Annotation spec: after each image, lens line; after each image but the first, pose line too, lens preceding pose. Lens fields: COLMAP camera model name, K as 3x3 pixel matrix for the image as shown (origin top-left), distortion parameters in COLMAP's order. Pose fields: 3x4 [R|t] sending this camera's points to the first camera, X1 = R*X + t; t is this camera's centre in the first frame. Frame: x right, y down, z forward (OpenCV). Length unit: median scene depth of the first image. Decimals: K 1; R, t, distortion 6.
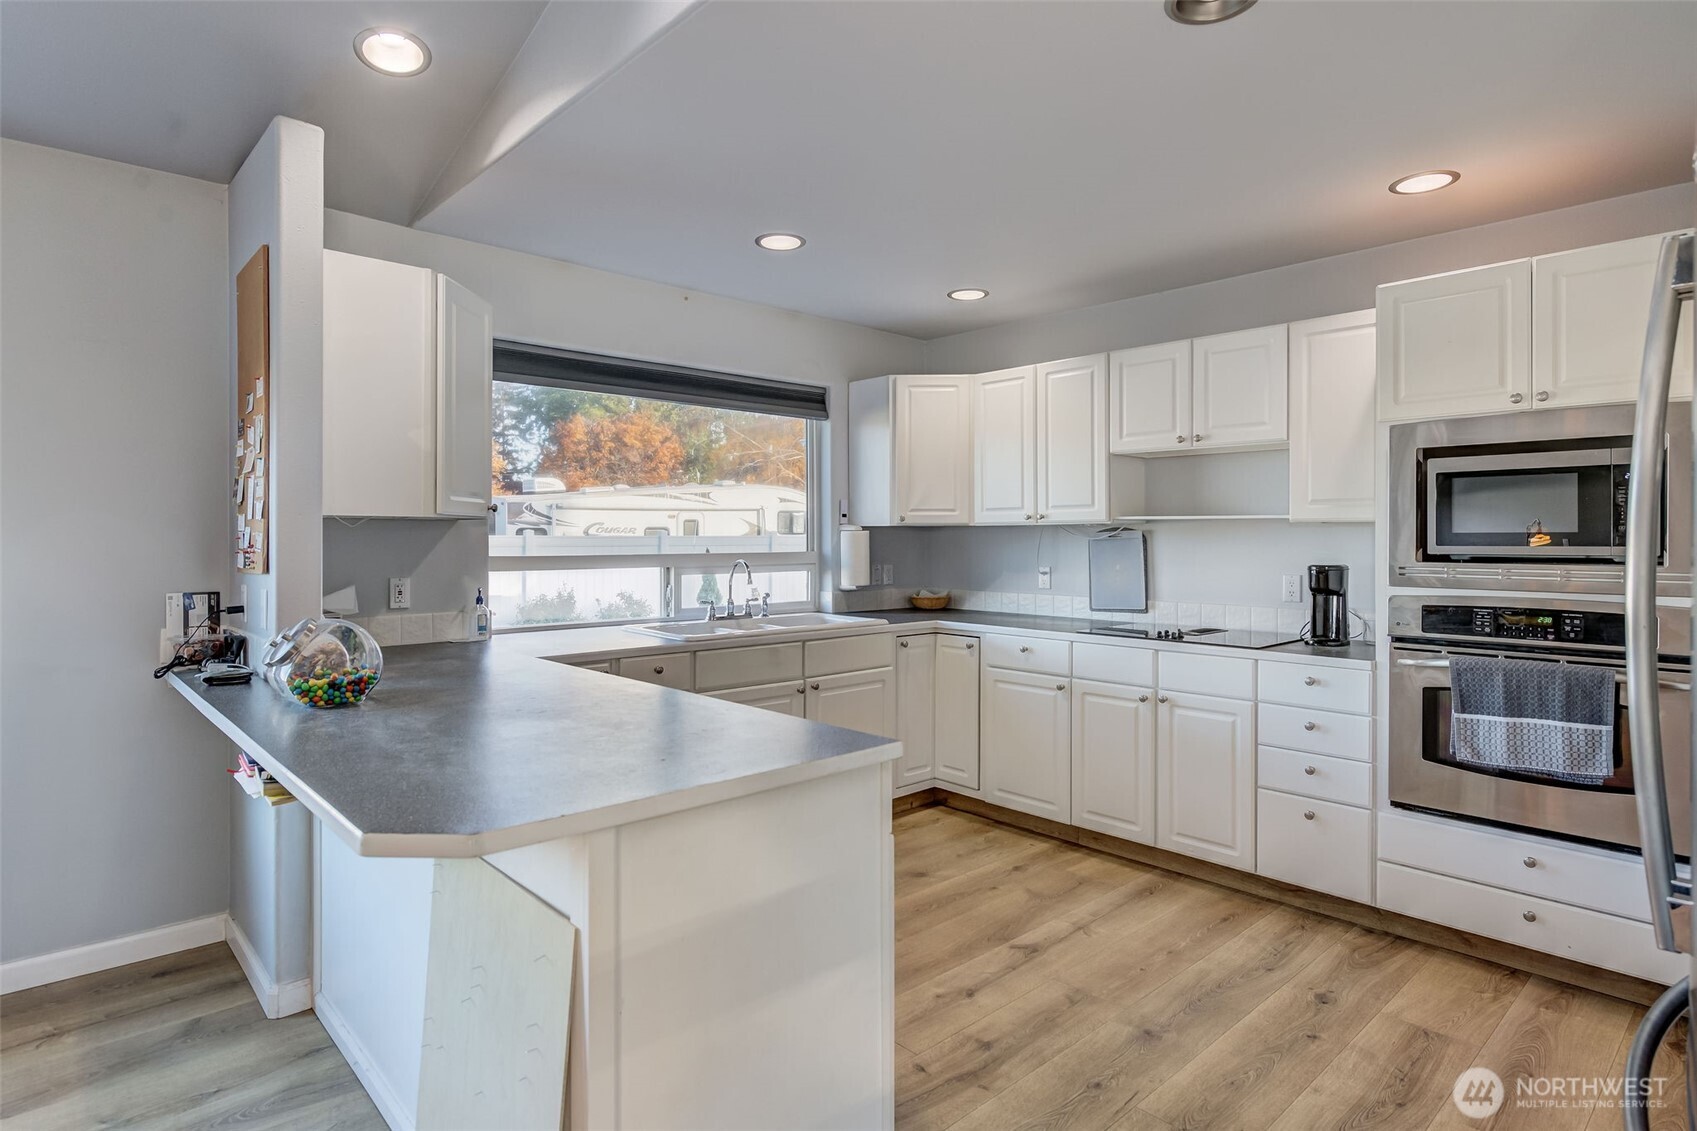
lens RADIAL K [[900.4, 0, 845.2], [0, 900.4, 541.7], [0, 0, 1]] dist [-0.033058, -0.000087]
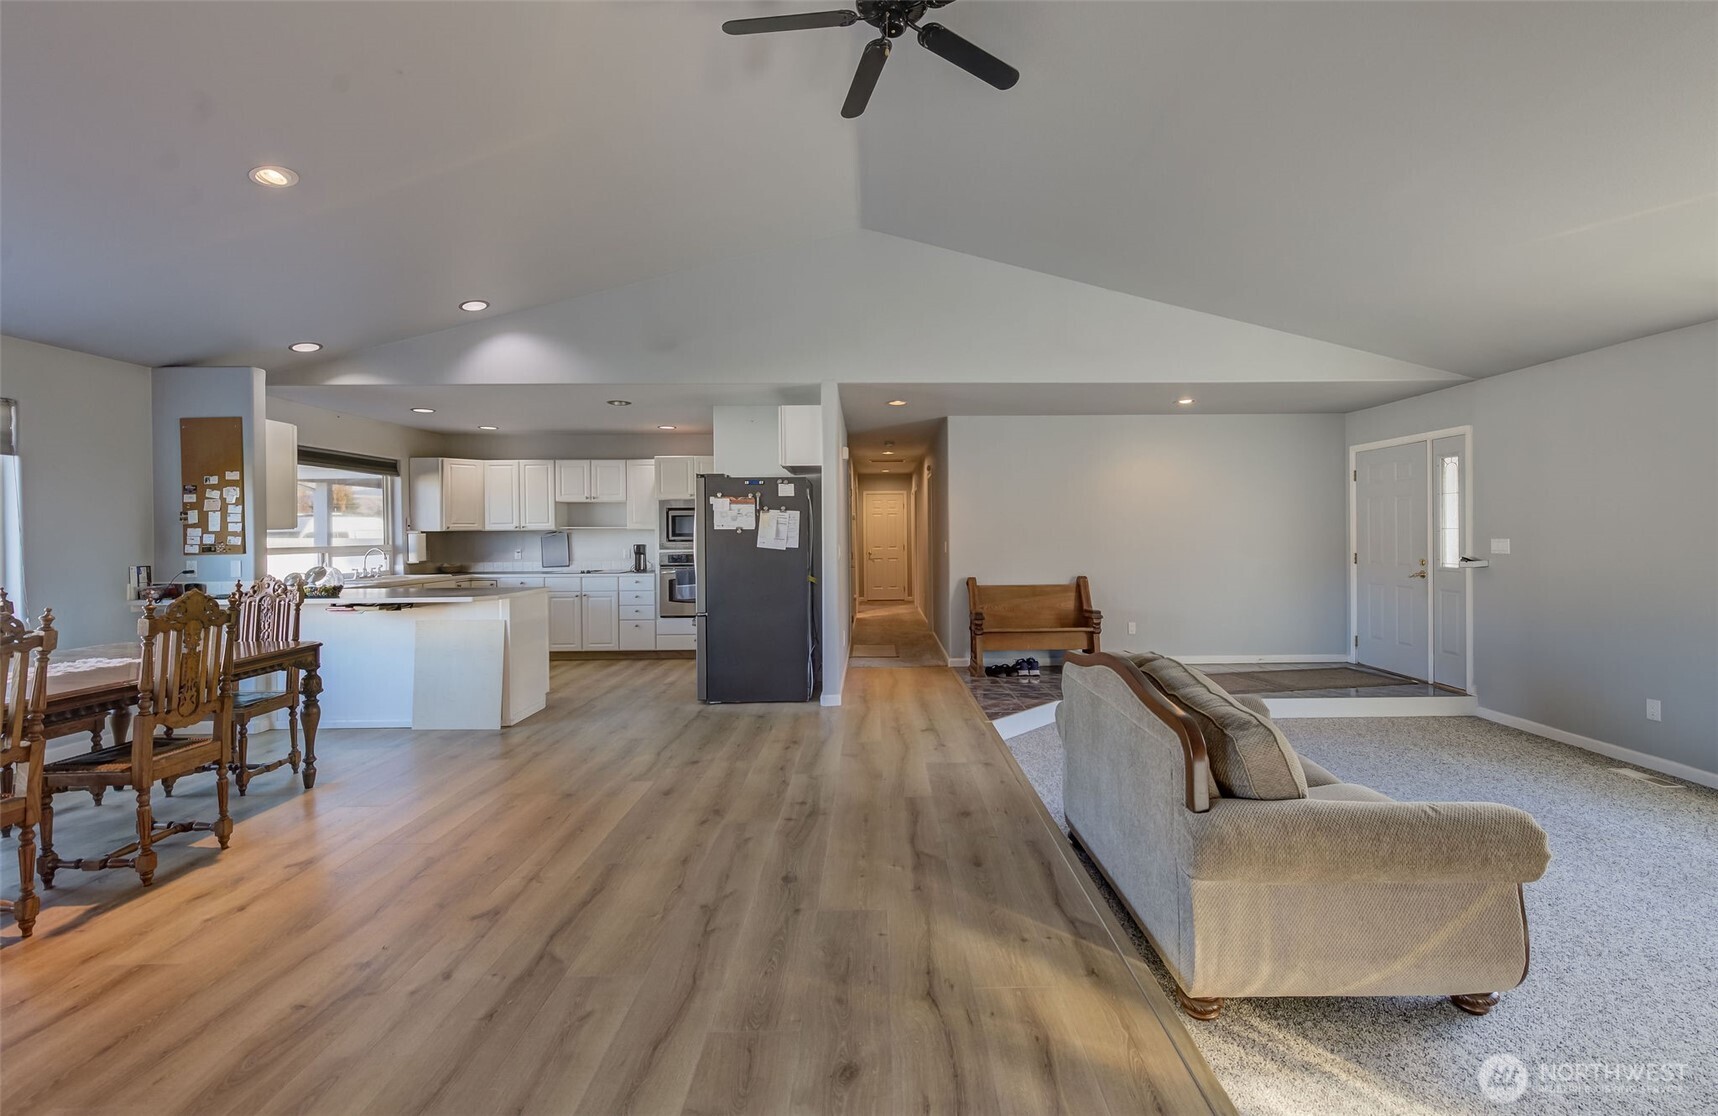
lens RADIAL K [[739.2, 0, 885.2], [0, 739.2, 534.8], [0, 0, 1]] dist [-0.001135, -0.000228]
pose [[0.669430, -0.007963, 0.742833, -0.576745], [0.011731, 0.999931, 0.000147, 0.002937], [-0.742783, 0.008616, 0.669477, -0.976030]]
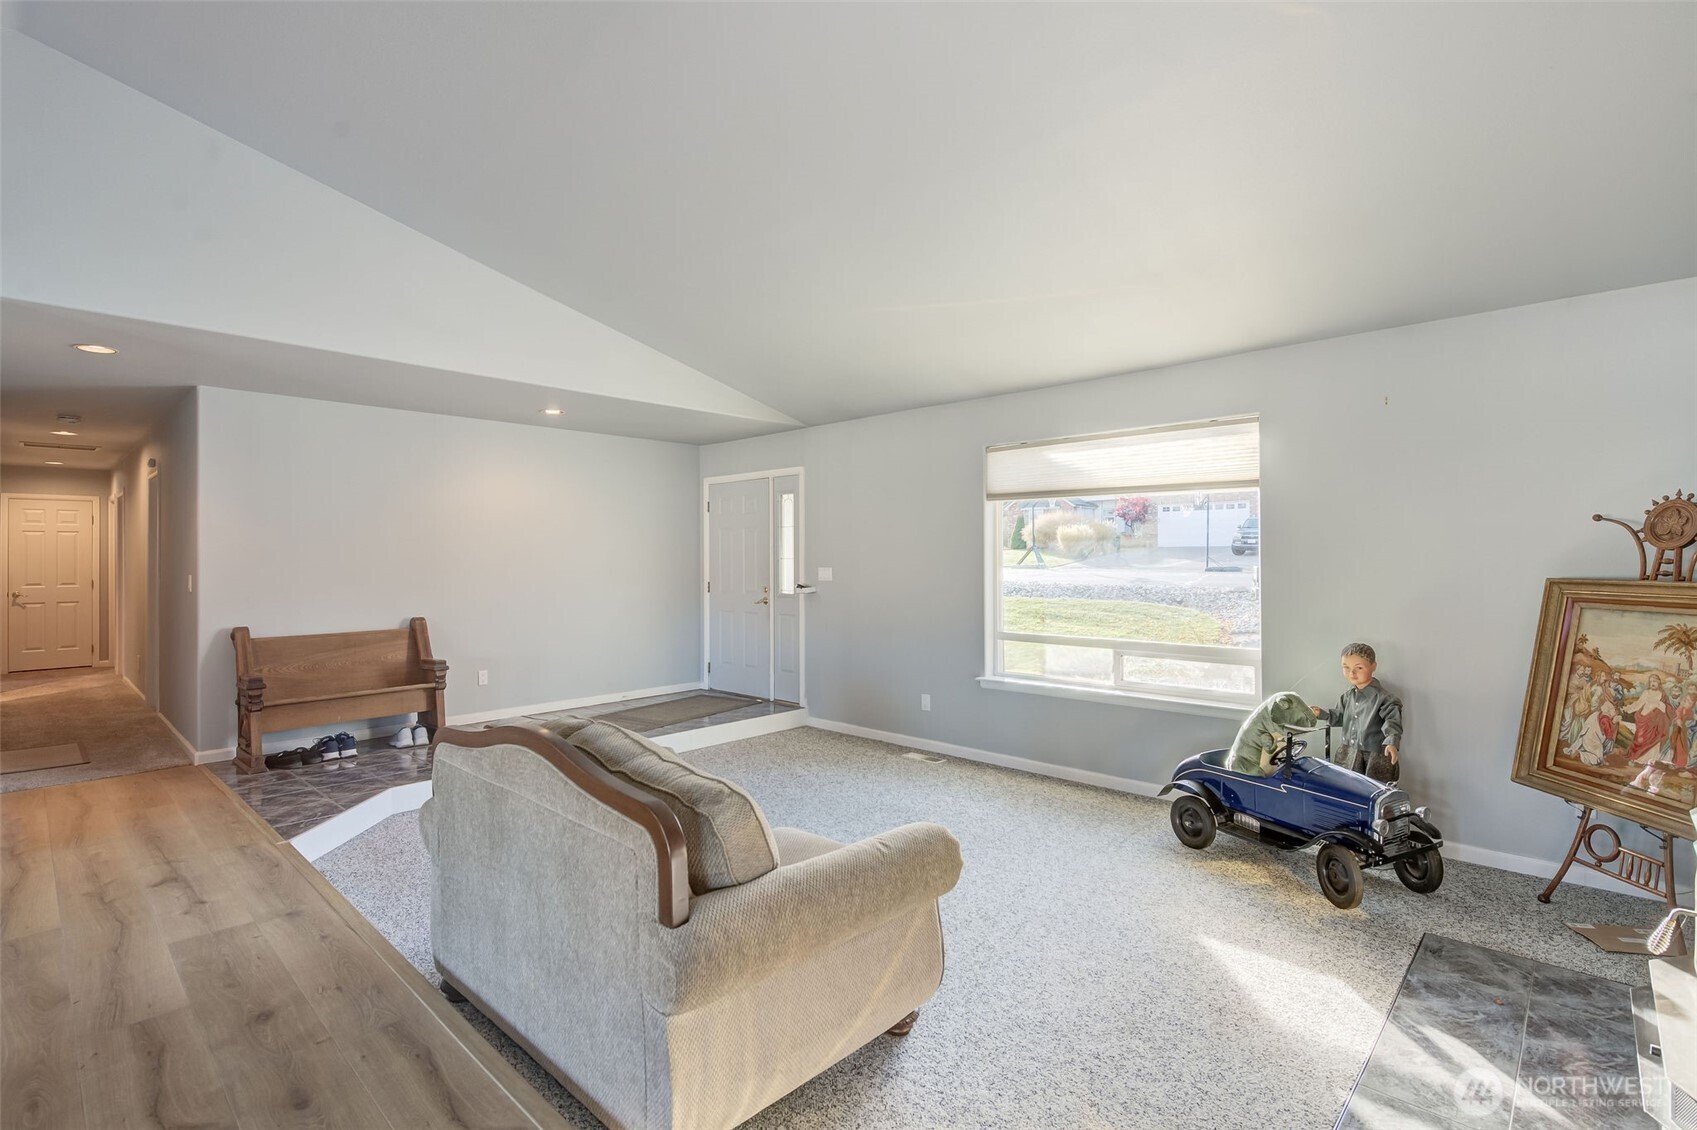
lens RADIAL K [[792.0, 0, 851.3], [0, 792.0, 553.6], [0, 0, 1]] dist [0.009097, -0.004687]
pose [[-0.061617, 0.005260, 0.998086, -0.480998], [0.008894, 0.999949, -0.004721, 0.002618], [-0.998060, 0.008586, -0.061660, -0.861423]]
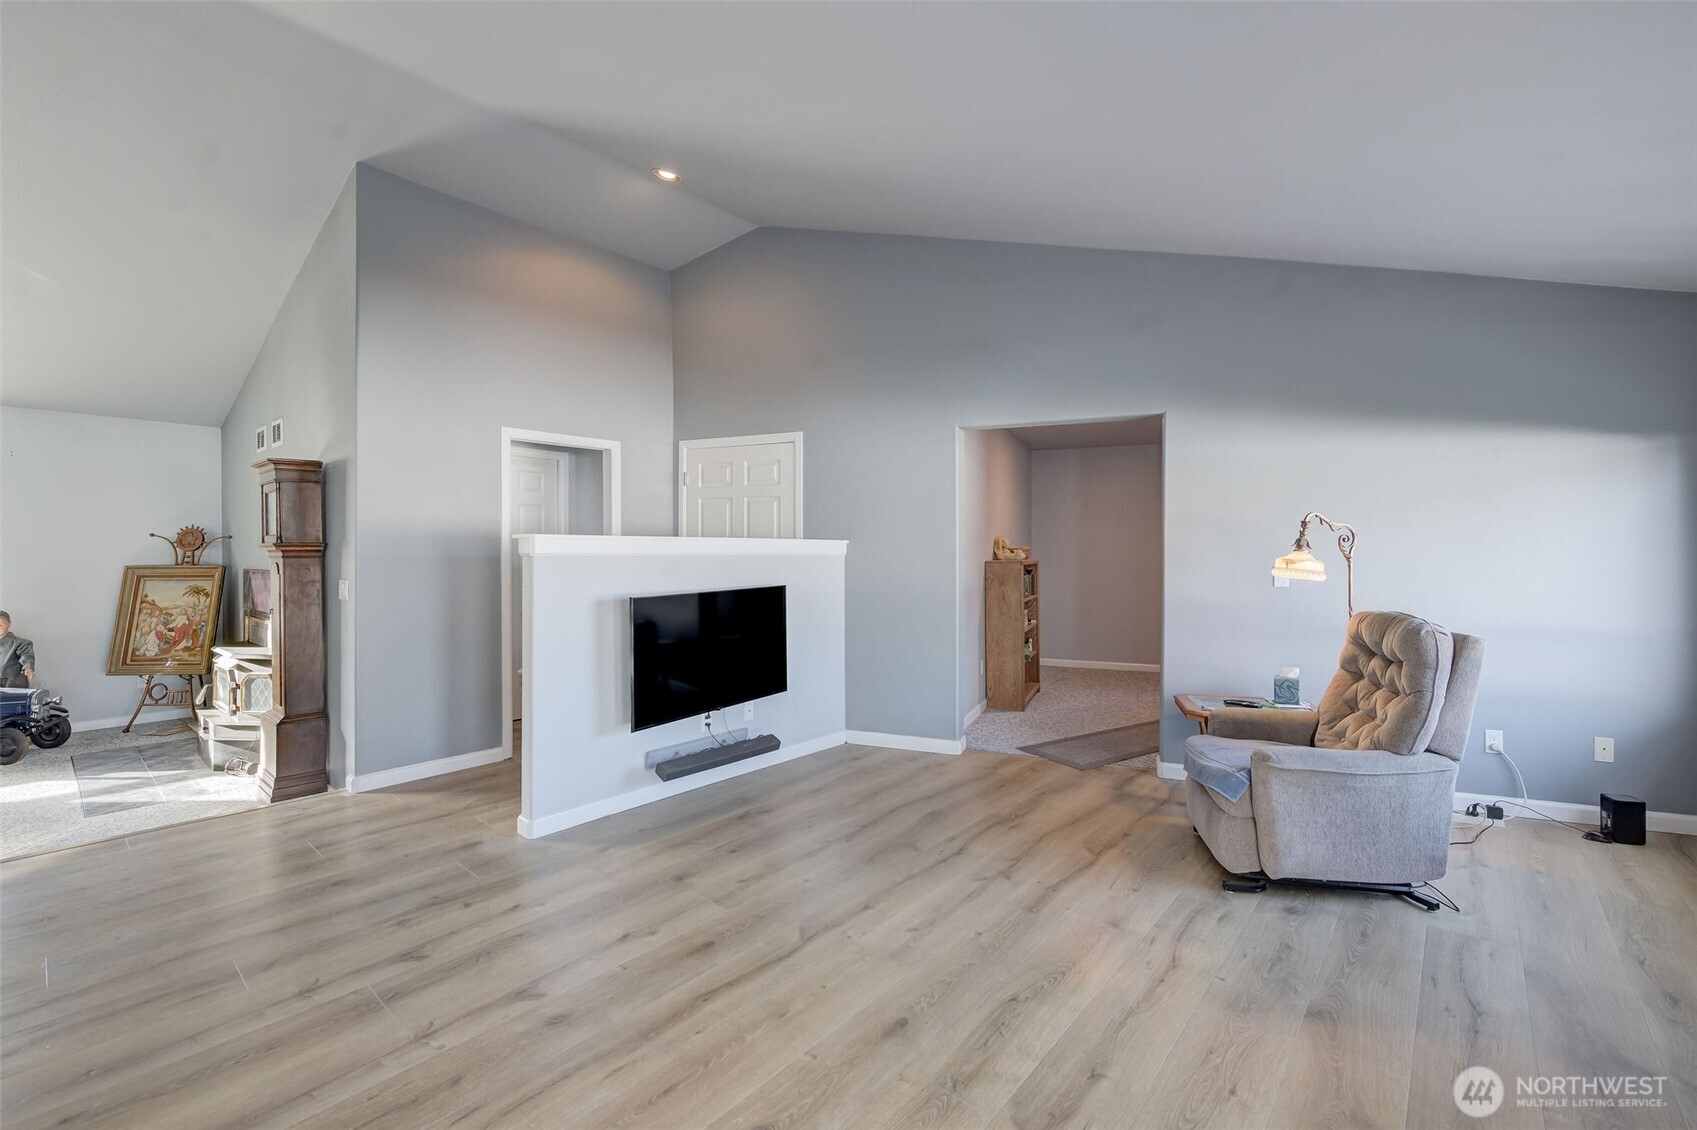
lens RADIAL K [[703.1, 0, 845.0], [0, 703.1, 556.7], [0, 0, 1]] dist [0.001788, 0.000044]
pose [[-0.994887, 0.000698, -0.100992, -0.992711], [-0.000227, 0.999958, 0.009149, -0.000326], [0.100995, 0.009125, -0.994845, -0.077926]]
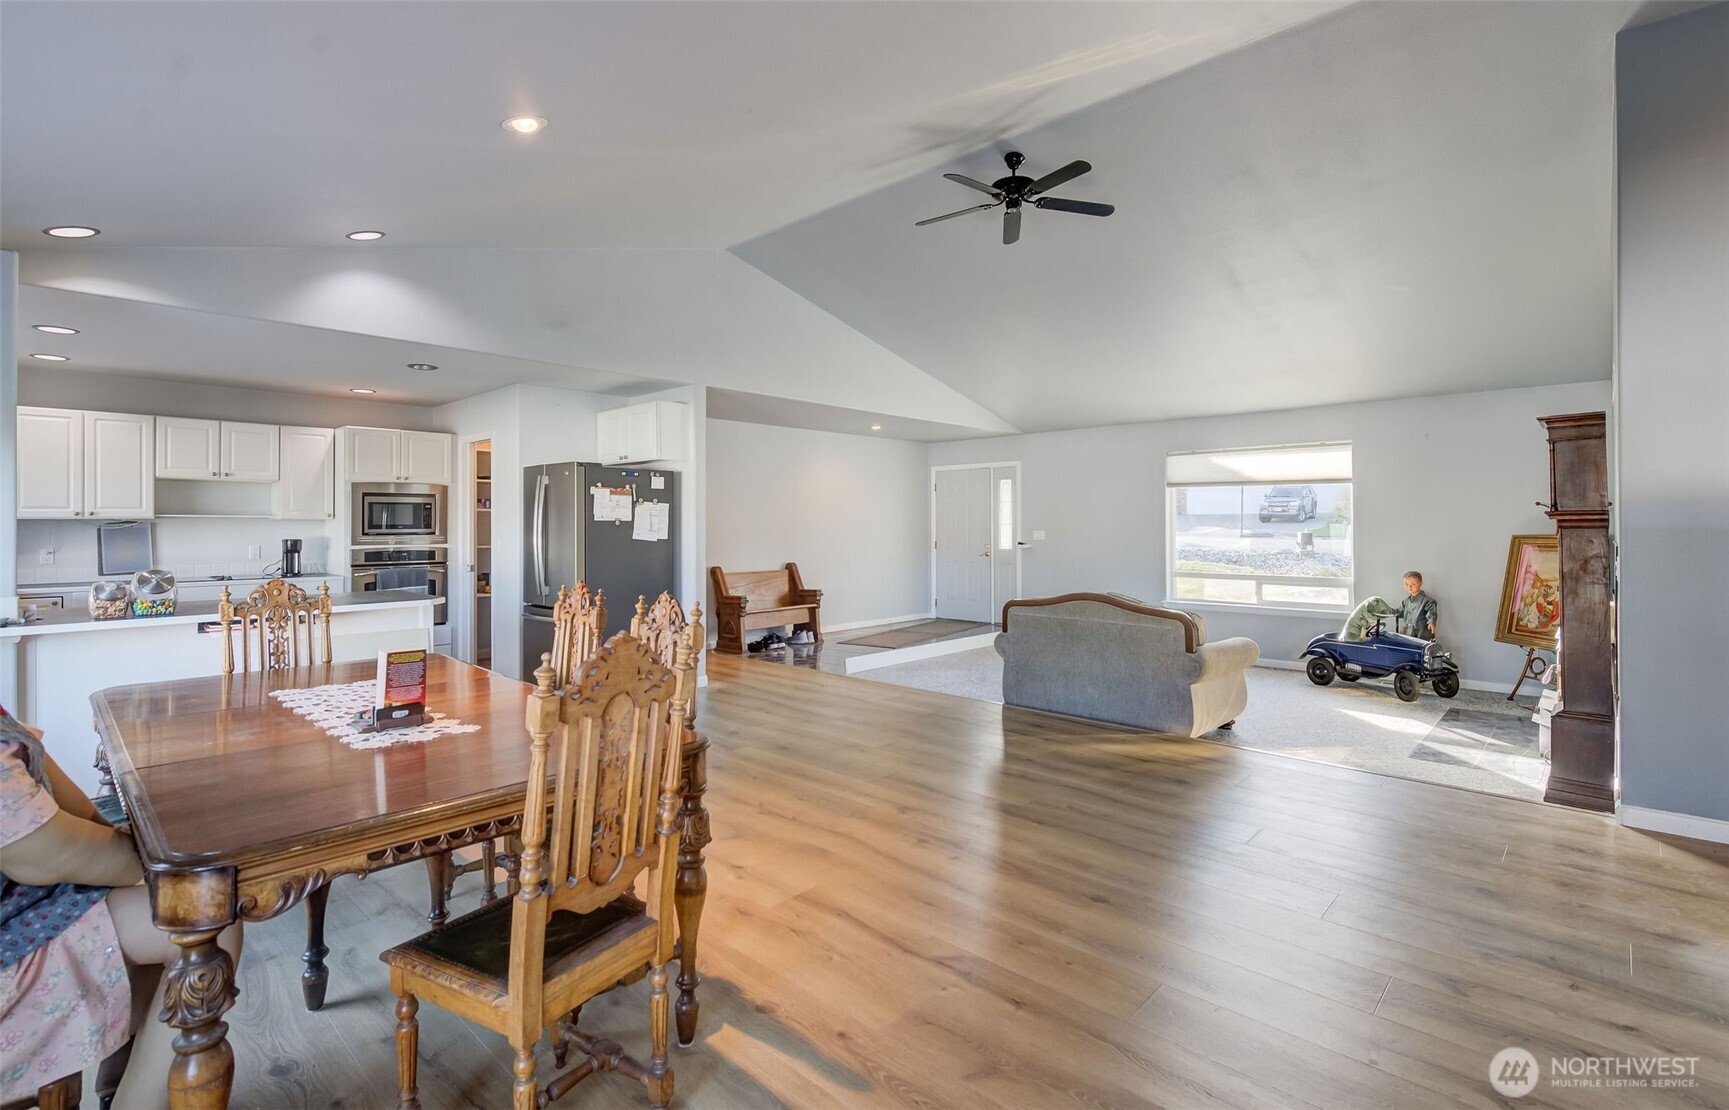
lens RADIAL K [[800.3, 0, 867.6], [0, 800.3, 516.9], [0, 0, 1]] dist [-0.001244, -0.000116]
pose [[-0.070817, 0.009211, 0.997447, -1.225113], [0.007188, 0.999936, -0.008724, -0.000883], [-0.997463, 0.006552, -0.070879, -0.217128]]
